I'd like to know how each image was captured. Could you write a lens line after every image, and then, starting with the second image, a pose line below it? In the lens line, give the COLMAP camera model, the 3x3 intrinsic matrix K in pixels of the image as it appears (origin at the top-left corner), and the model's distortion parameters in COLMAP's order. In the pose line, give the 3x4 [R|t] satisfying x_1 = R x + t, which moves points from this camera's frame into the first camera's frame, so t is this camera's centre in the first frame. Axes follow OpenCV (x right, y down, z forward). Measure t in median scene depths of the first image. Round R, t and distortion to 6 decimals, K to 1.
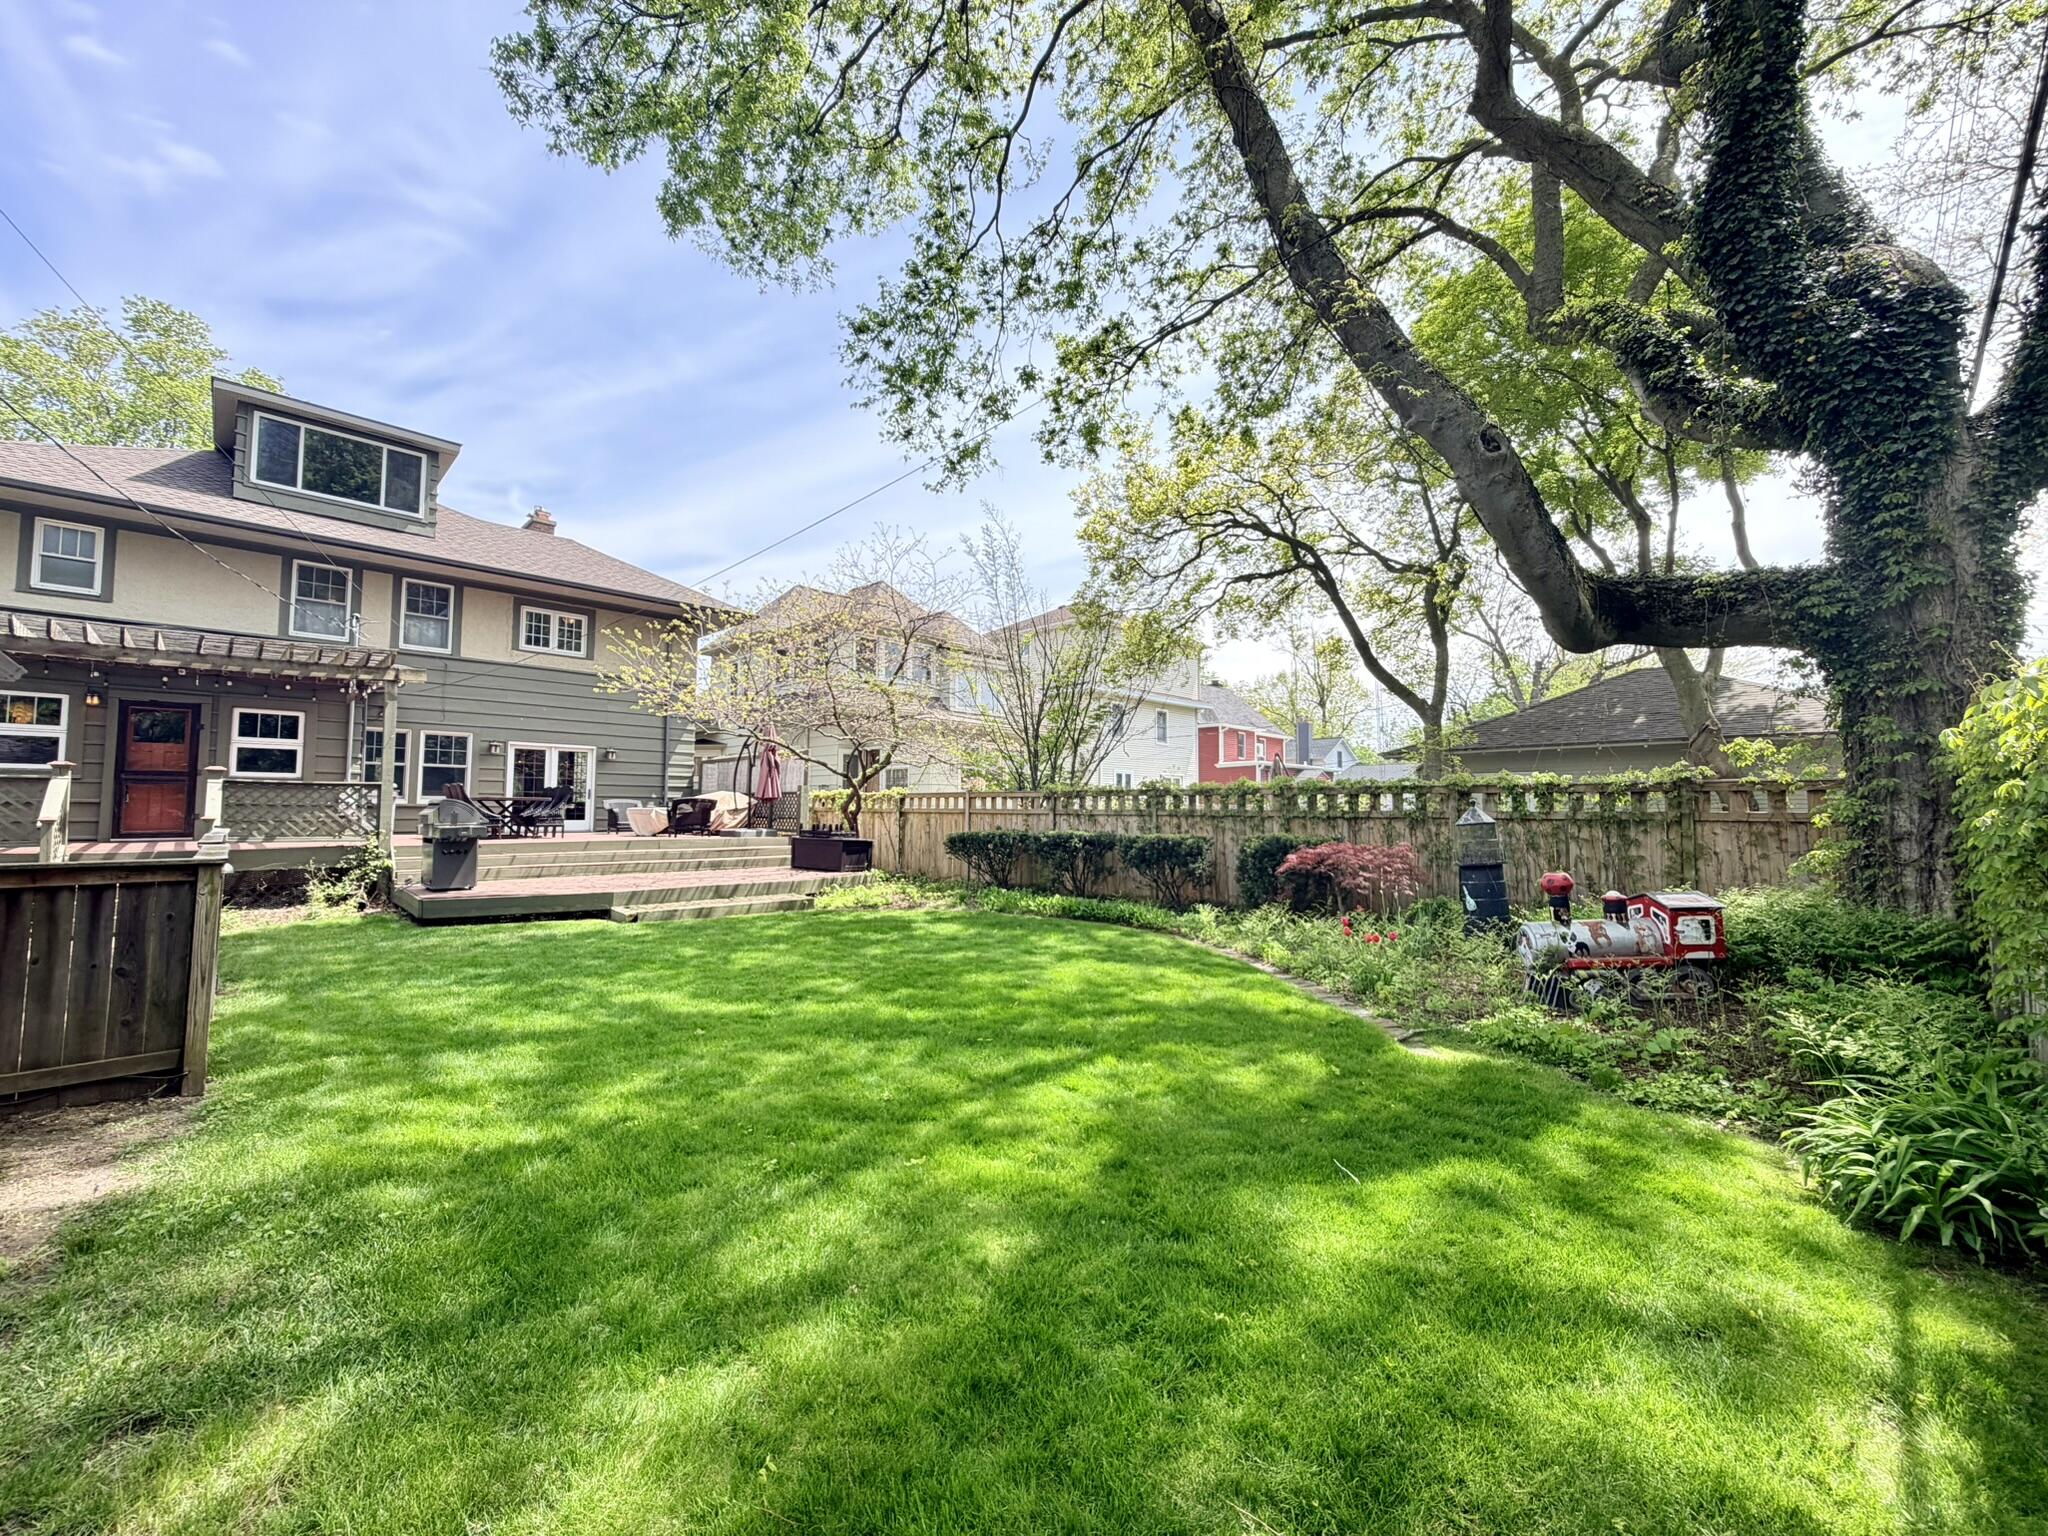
lens RADIAL K [[818.3, 0, 1018.0], [0, 818.3, 765.8], [0, 0, 1]] dist [0.000744, 0.000173]
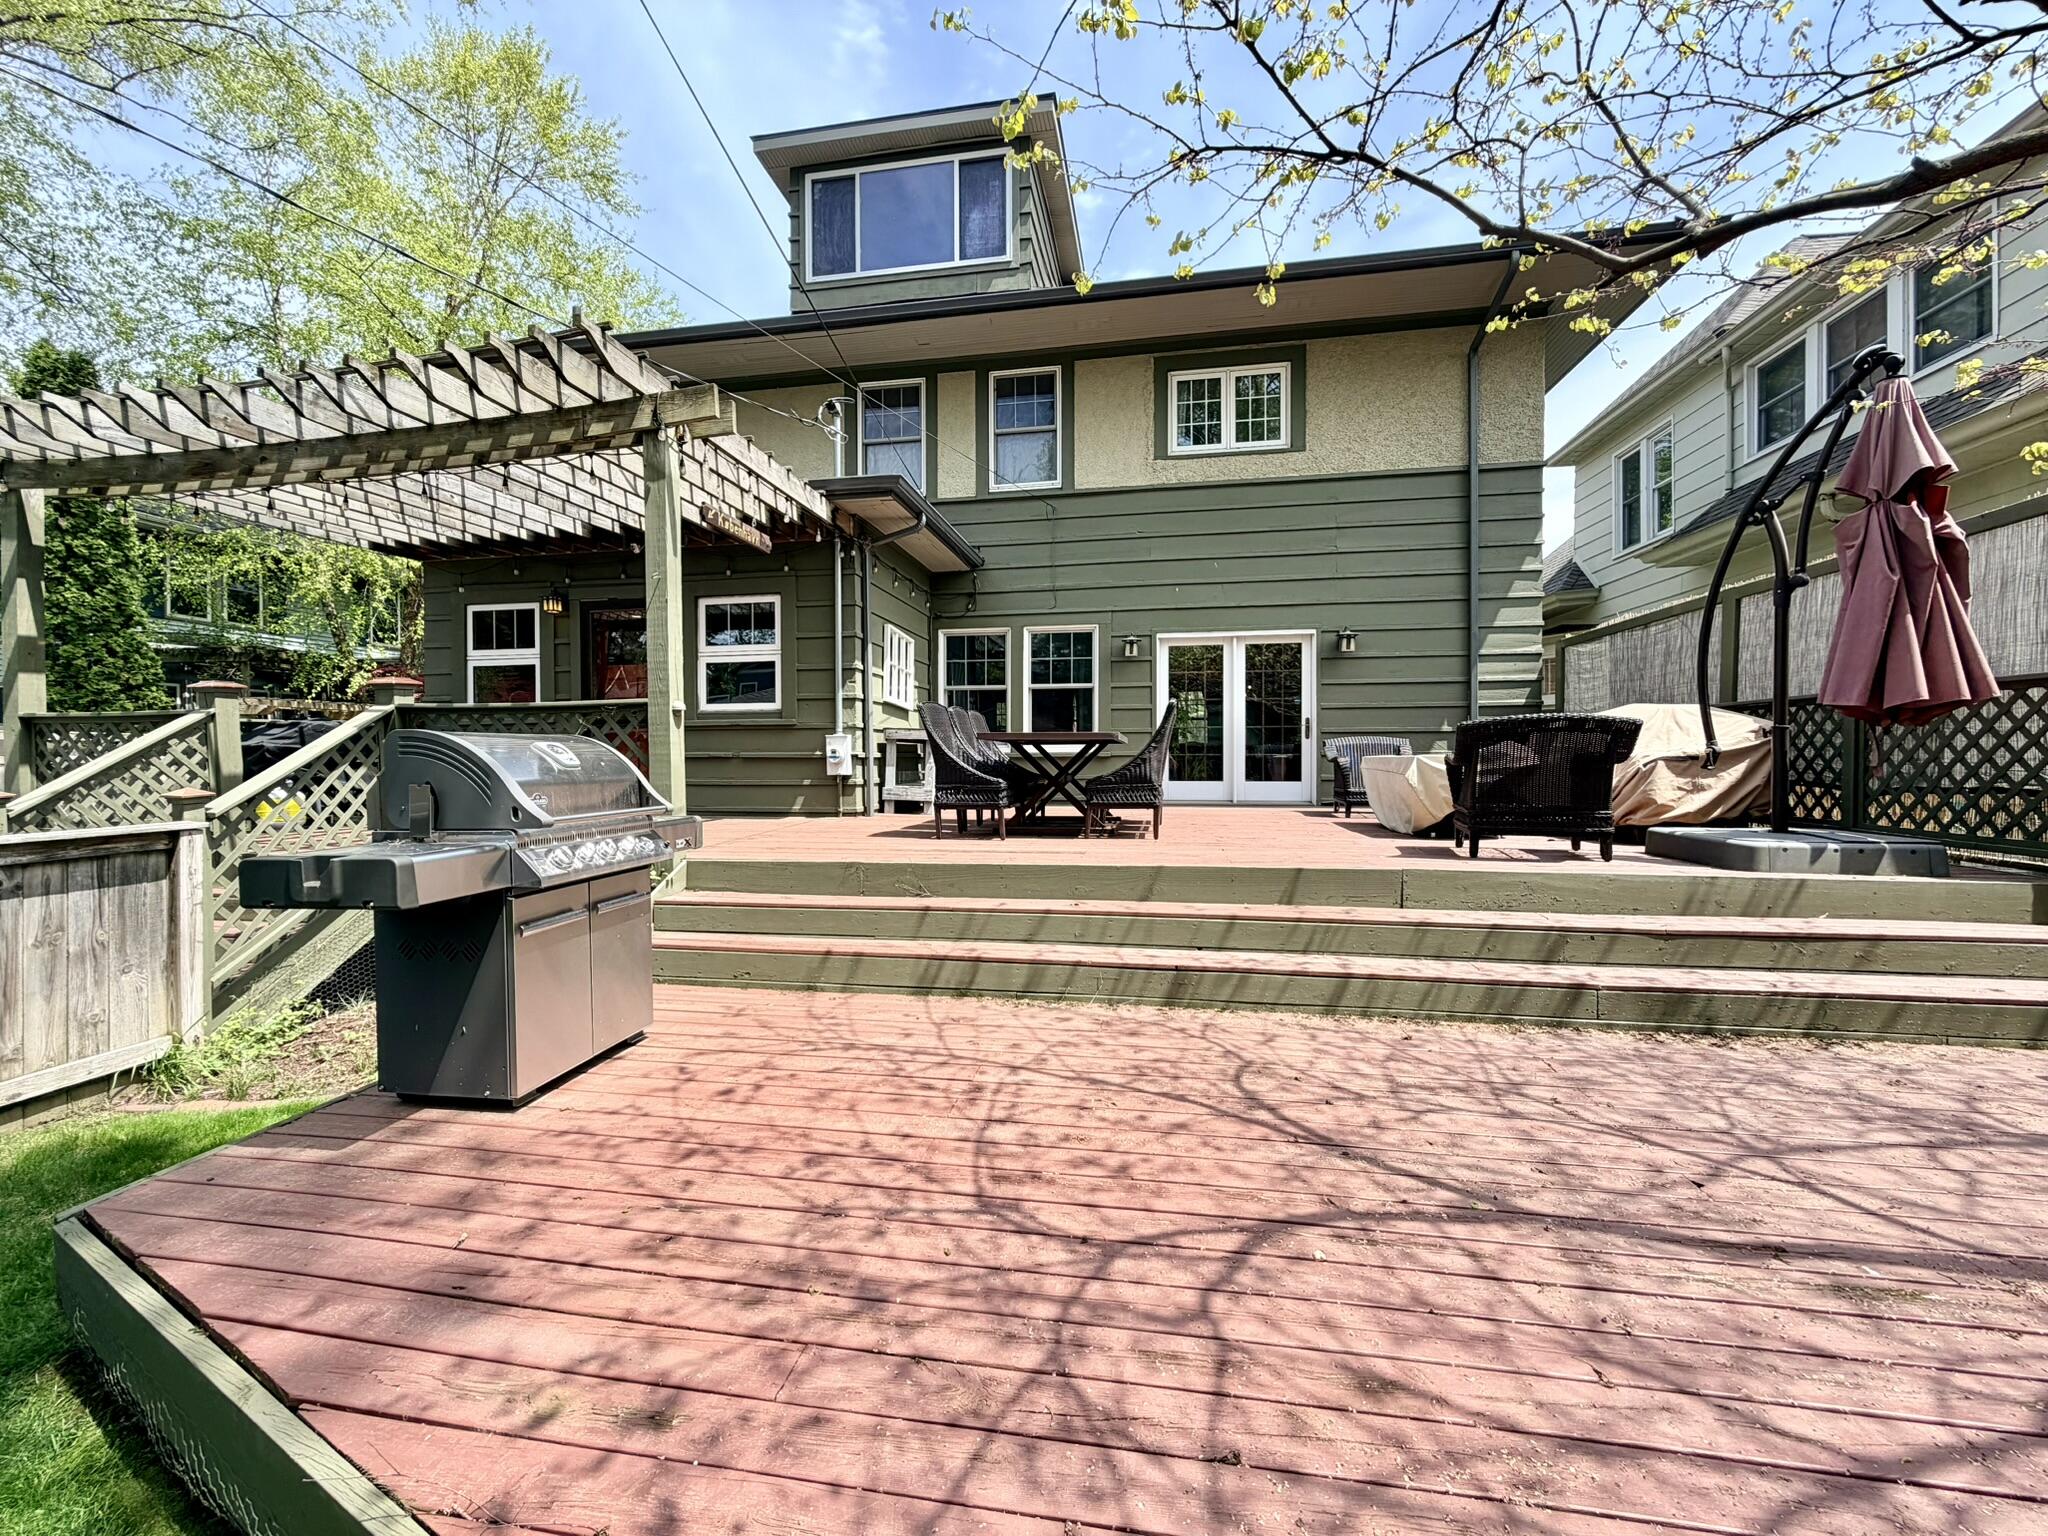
lens RADIAL K [[811.0, 0, 1031.8], [0, 811.0, 766.9], [0, 0, 1]] dist [-0.001481, 0.000315]
pose [[0.584609, -0.002570, -0.811311, -0.295941], [0.054440, 0.997865, 0.036067, 0.040325], [0.809487, -0.065253, 0.583501, 0.757836]]
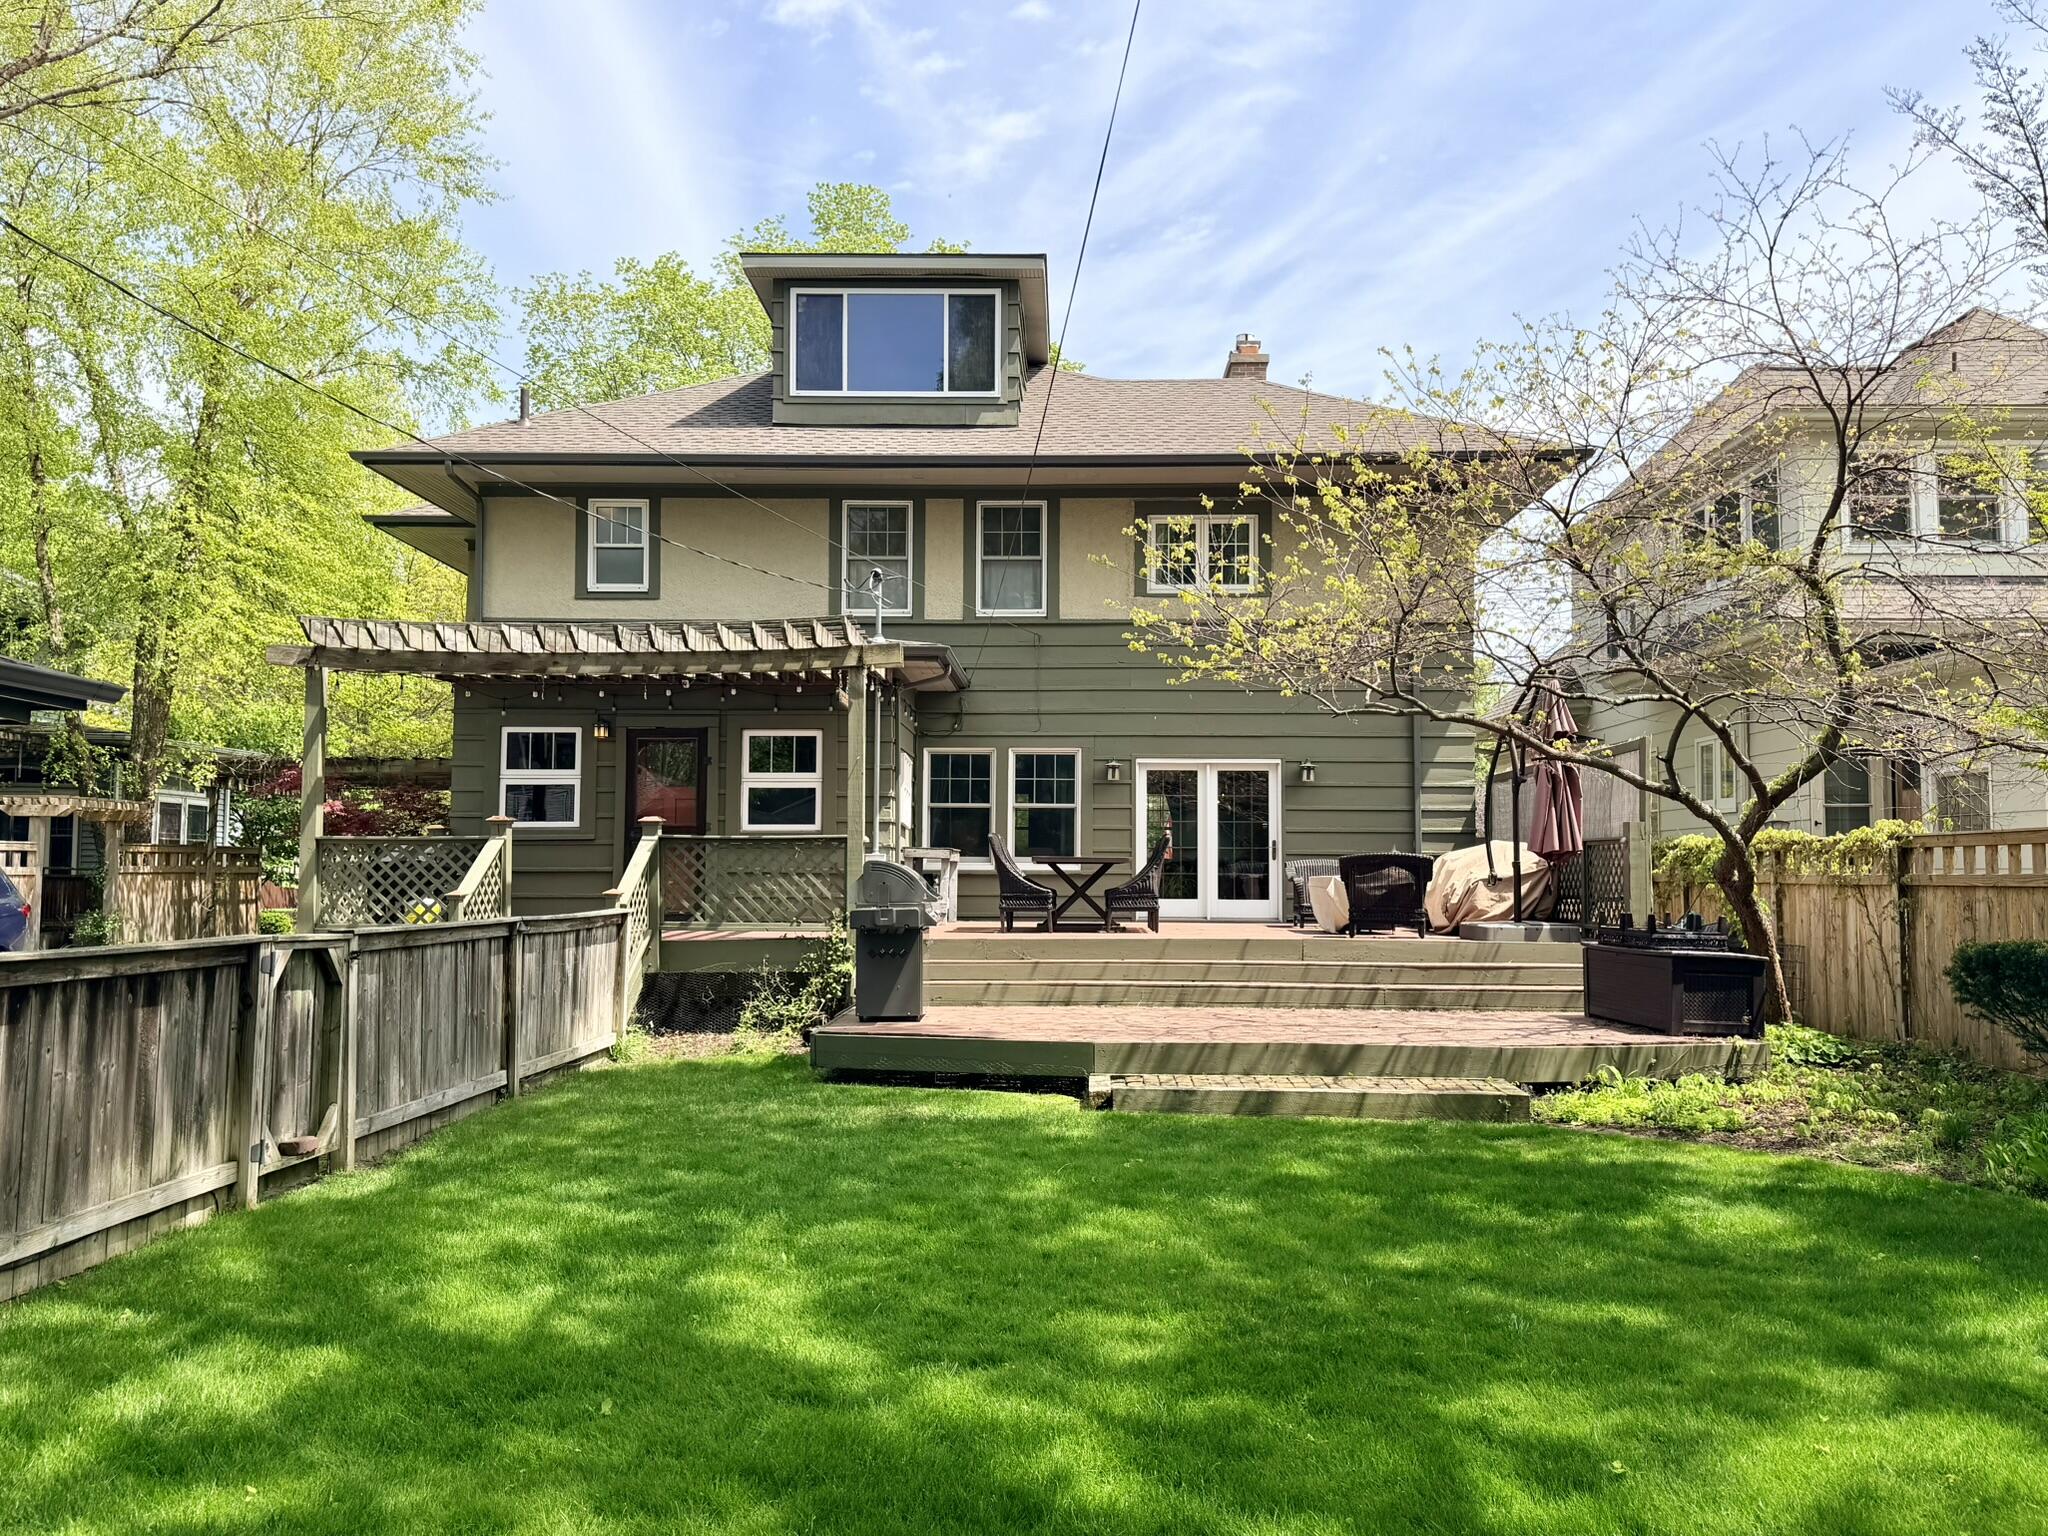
lens RADIAL K [[1595.7, 0, 1030.2], [0, 1595.7, 779.0], [0, 0, 1]] dist [0.119321, -0.183923]
pose [[0.693180, -0.047924, -0.719170, 0.143834], [0.040832, 0.998796, -0.027201, 0.013776], [0.719607, -0.010510, 0.694302, 0.223570]]
